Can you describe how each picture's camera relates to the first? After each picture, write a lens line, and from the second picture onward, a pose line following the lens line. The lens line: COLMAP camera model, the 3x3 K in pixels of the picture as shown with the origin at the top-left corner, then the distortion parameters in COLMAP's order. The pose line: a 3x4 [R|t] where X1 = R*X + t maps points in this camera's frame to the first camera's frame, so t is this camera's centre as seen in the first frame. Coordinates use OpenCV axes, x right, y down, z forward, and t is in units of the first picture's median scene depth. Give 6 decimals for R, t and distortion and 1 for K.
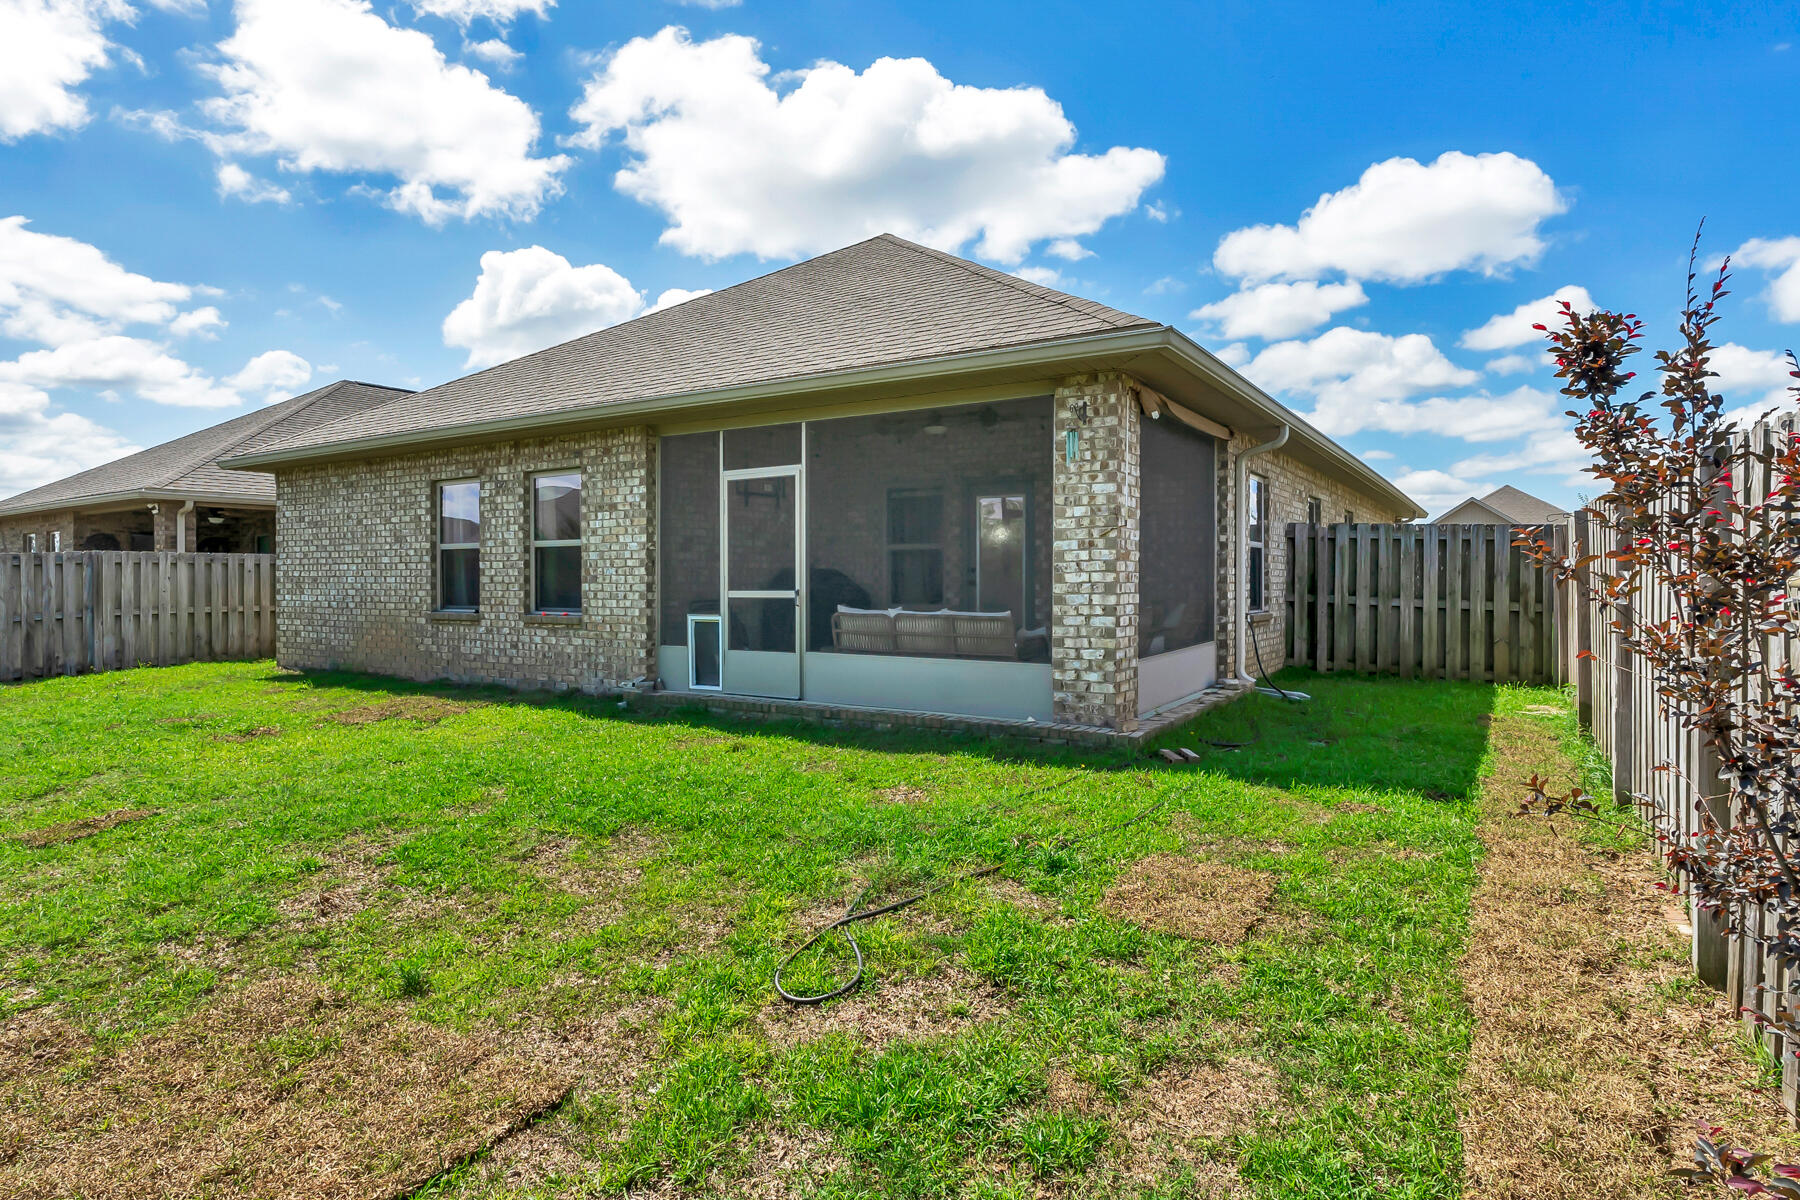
lens RADIAL K [[979.6, 0, 899.0], [0, 979.6, 594.6], [0, 0, 1]] dist [-0.000721, -0.000096]
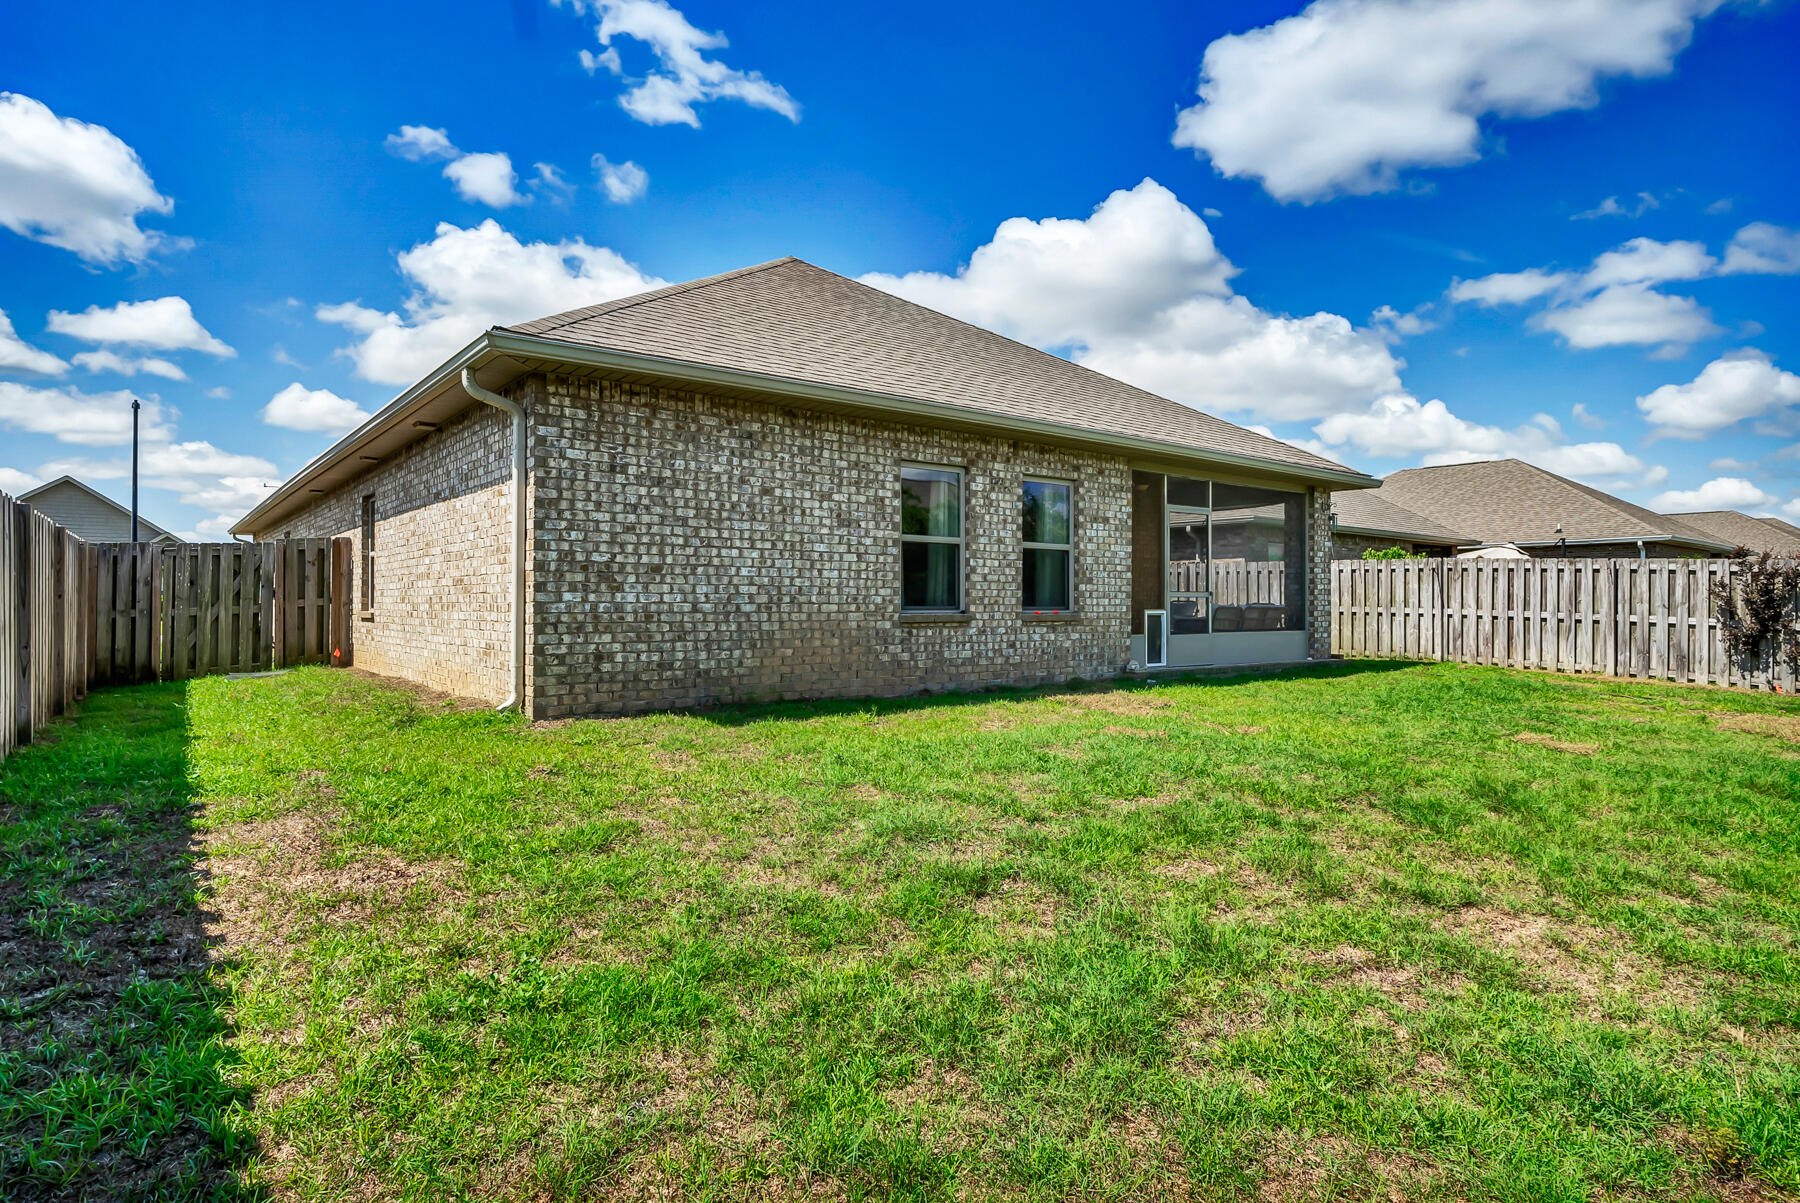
lens RADIAL K [[979.6, 0, 900.3], [0, 979.6, 600.0], [0, 0, 1]] dist [-0.000721, -0.000096]
pose [[0.338307, 0.006859, 0.941011, -1.380020], [0.009148, 0.999902, -0.010577, 0.015865], [-0.940991, 0.012187, 0.338212, 0.774365]]
